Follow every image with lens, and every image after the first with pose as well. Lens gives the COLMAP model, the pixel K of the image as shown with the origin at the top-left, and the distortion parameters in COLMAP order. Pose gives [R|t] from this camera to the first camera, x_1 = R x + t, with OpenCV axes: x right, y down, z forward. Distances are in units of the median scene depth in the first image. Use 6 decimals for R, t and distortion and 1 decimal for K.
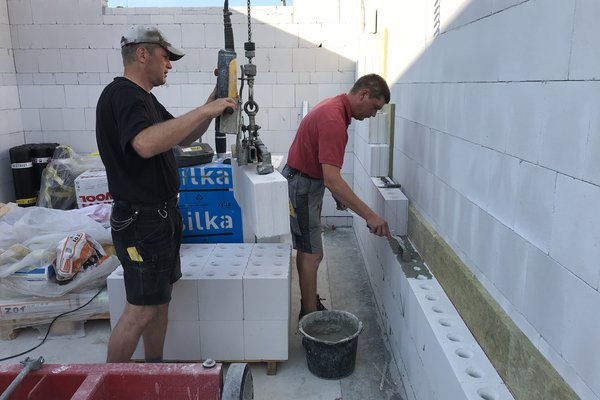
lens RADIAL K [[493.6, 0, 300.0], [0, 493.6, 200.0], [0, 0, 1]] dist [0.033954, -0.001645]
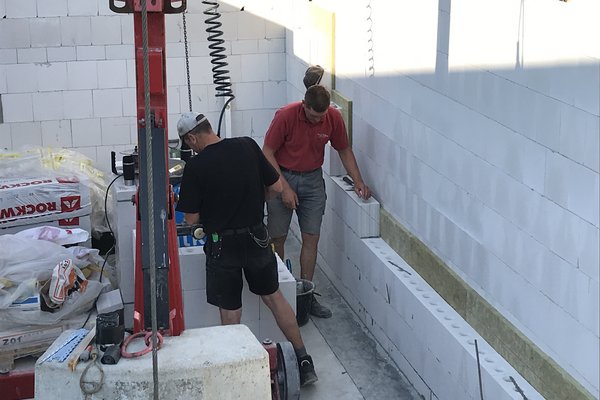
lens RADIAL K [[1147.3, 0, 300.0], [0, 1147.3, 200.0], [0, 0, 1]] dist [0.162857, -0.358068]
pose [[0.967754, -0.073133, 0.241049, -0.607149], [0.060861, 0.996461, 0.057979, -0.178607], [-0.244436, -0.041439, 0.968780, -1.529384]]
